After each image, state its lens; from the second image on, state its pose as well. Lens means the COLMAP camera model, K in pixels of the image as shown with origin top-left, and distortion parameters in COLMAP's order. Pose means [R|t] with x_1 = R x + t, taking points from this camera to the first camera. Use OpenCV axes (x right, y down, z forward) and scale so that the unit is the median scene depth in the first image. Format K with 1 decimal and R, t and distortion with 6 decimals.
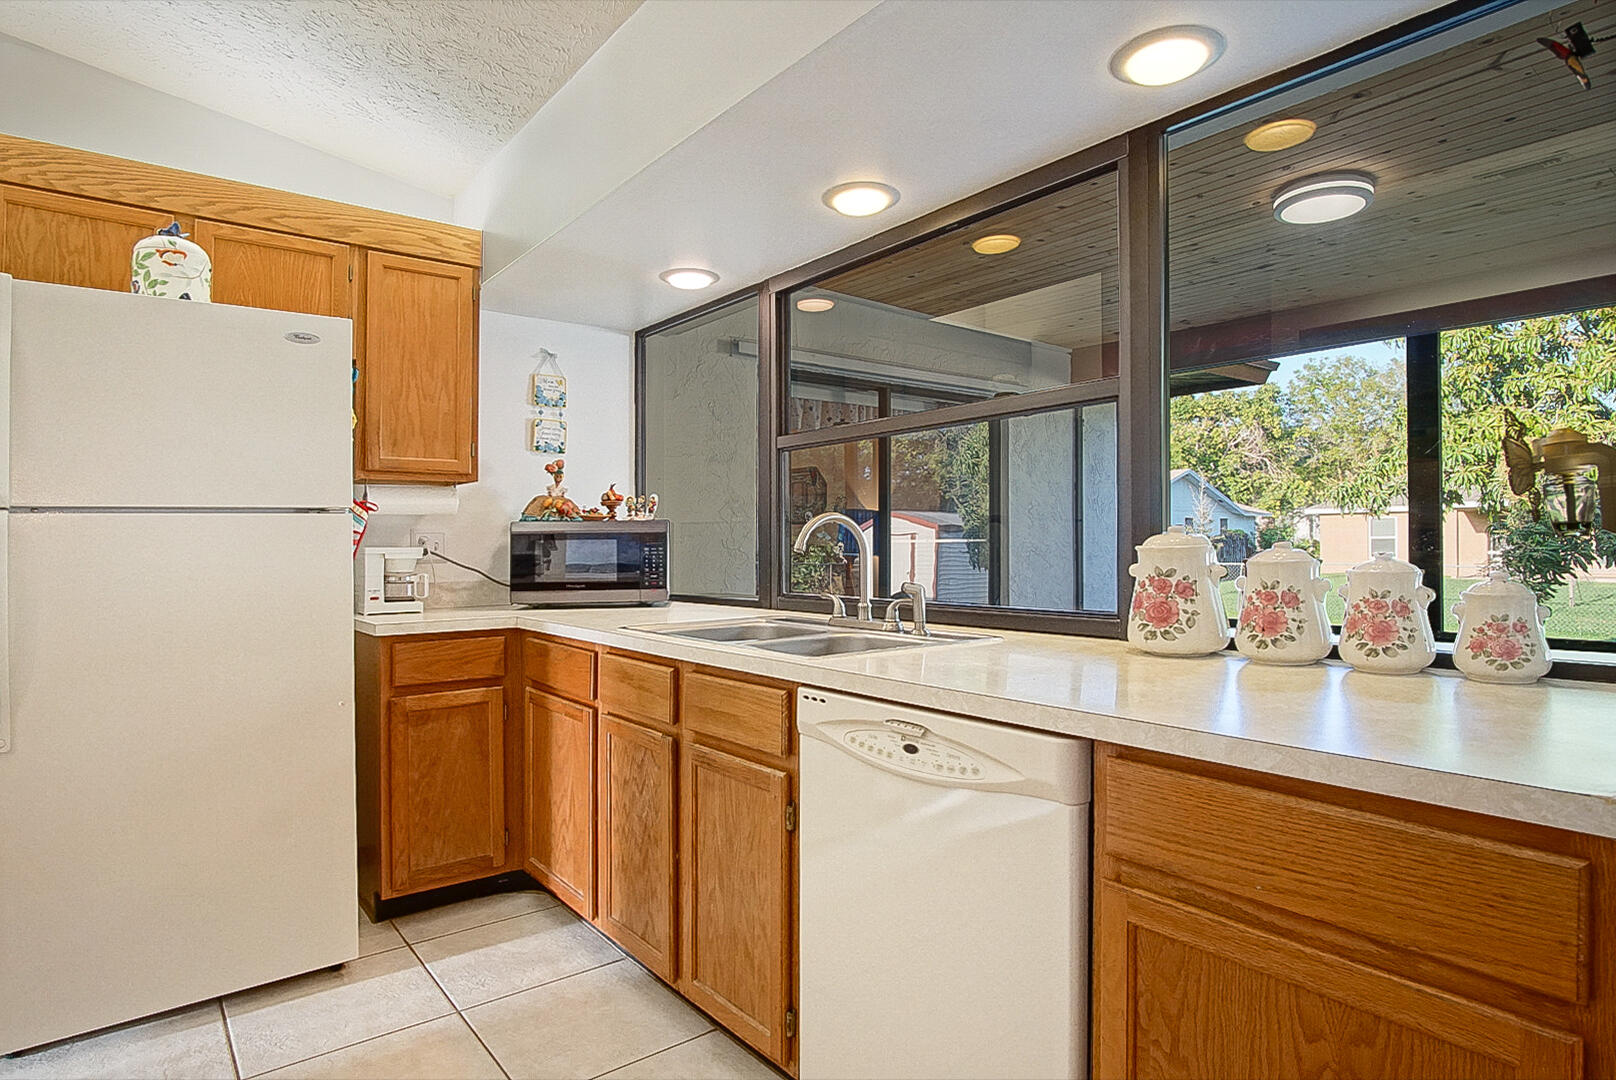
lens RADIAL K [[917.6, 0, 711.3], [0, 917.6, 547.2], [0, 0, 1]] dist [-0.005592, -0.000460]
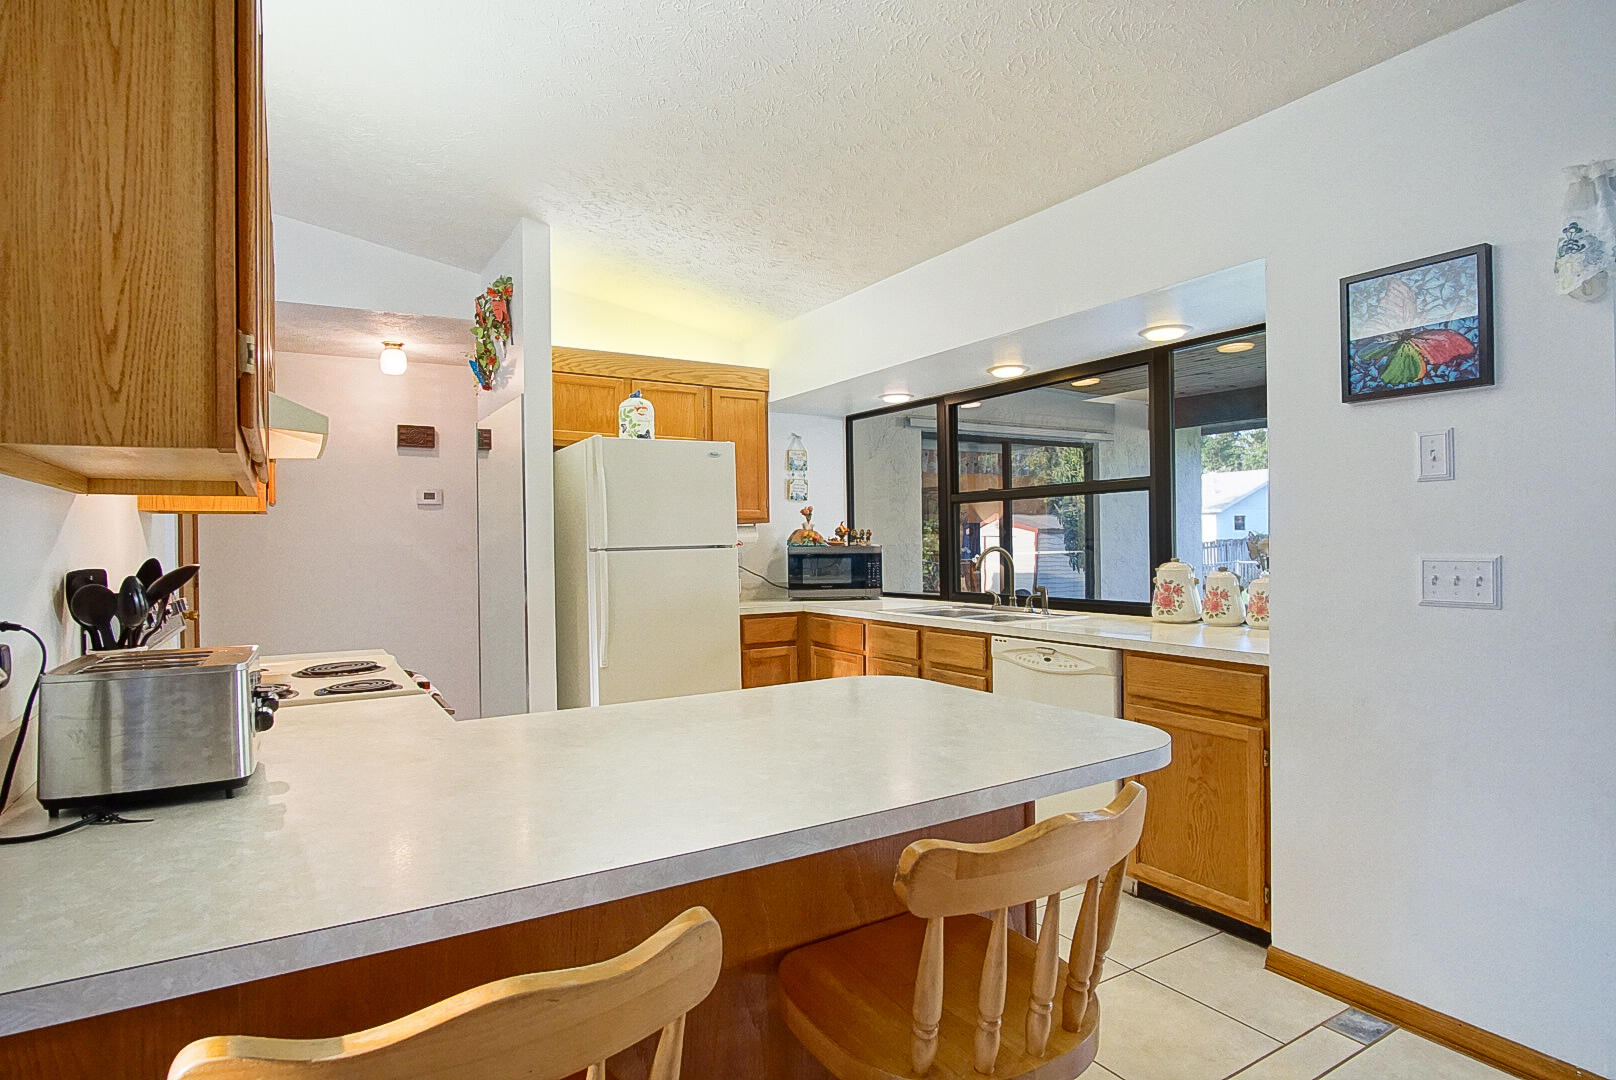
lens RADIAL K [[863.4, 0, 793.9], [0, 863.4, 535.5], [0, 0, 1]] dist [-0.019700, -0.000786]
pose [[0.999458, 0.000950, -0.032914, -0.189077], [-0.001373, 0.999917, -0.012838, -0.034150], [0.032900, 0.012876, 0.999376, -0.644455]]
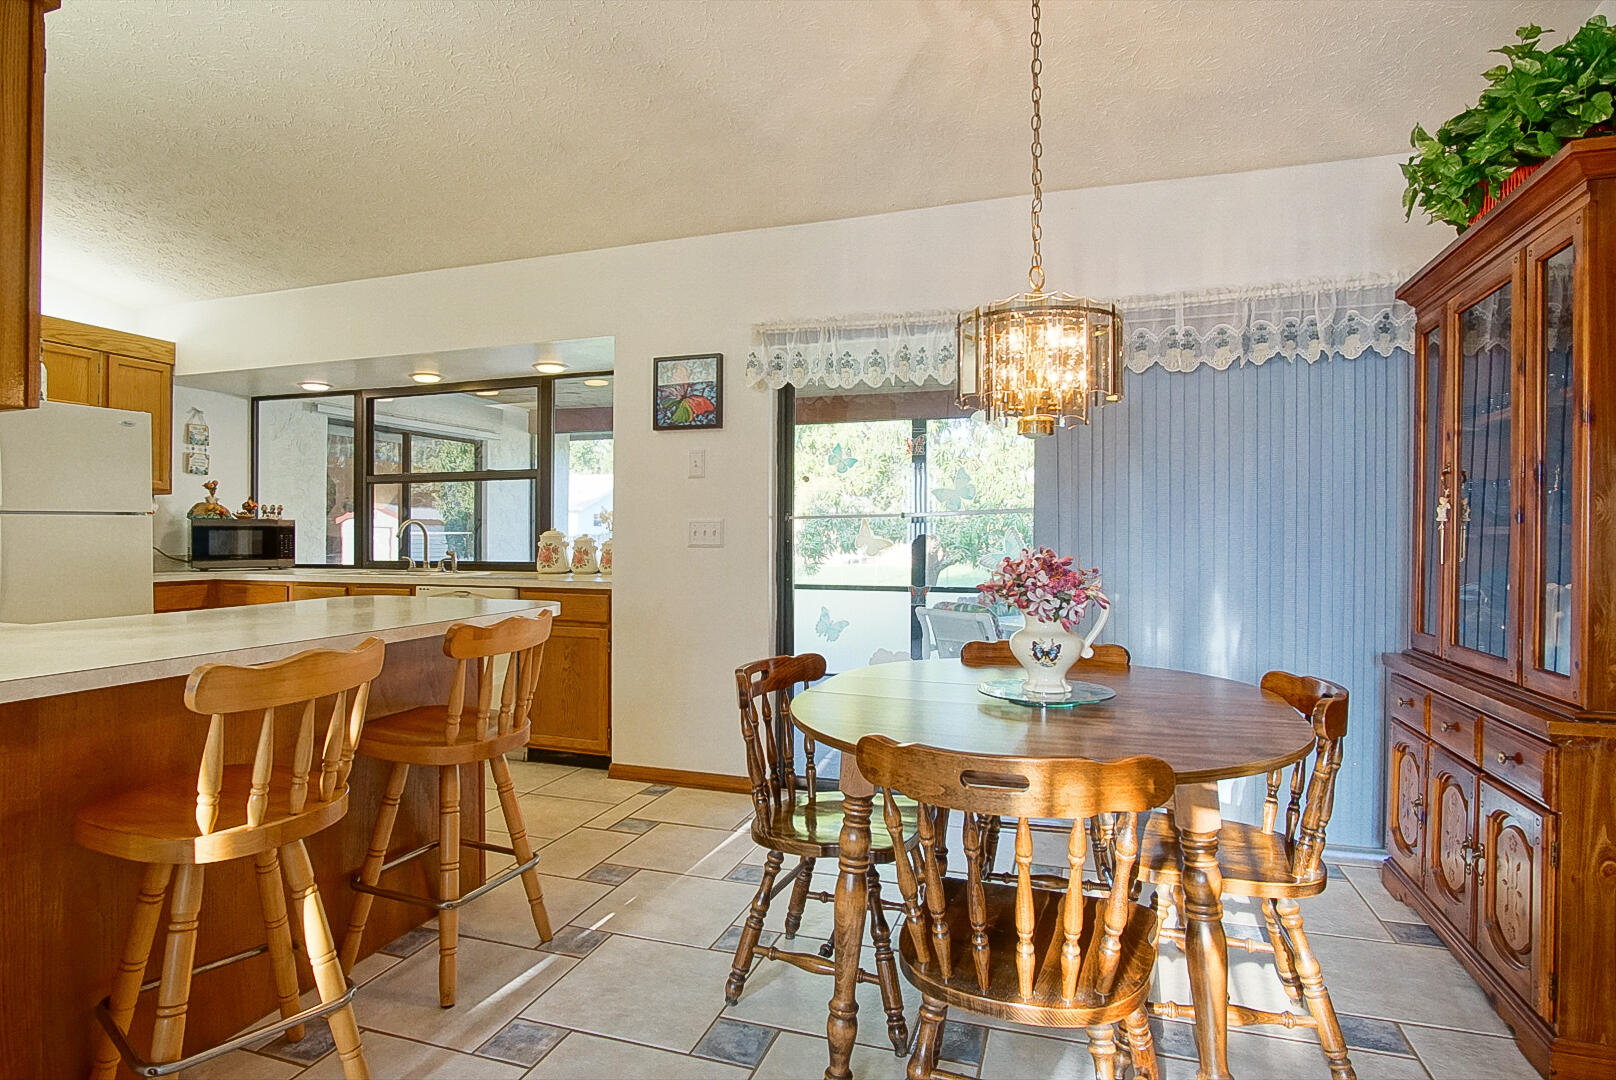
lens RADIAL K [[823.2, 0, 784.9], [0, 823.2, 509.7], [0, 0, 1]] dist [-0.016802, -0.000006]
pose [[0.781968, 0.026491, 0.622755, -0.361683], [-0.004267, 0.999301, -0.037152, 0.007626], [-0.623304, 0.026394, 0.781534, -1.000960]]
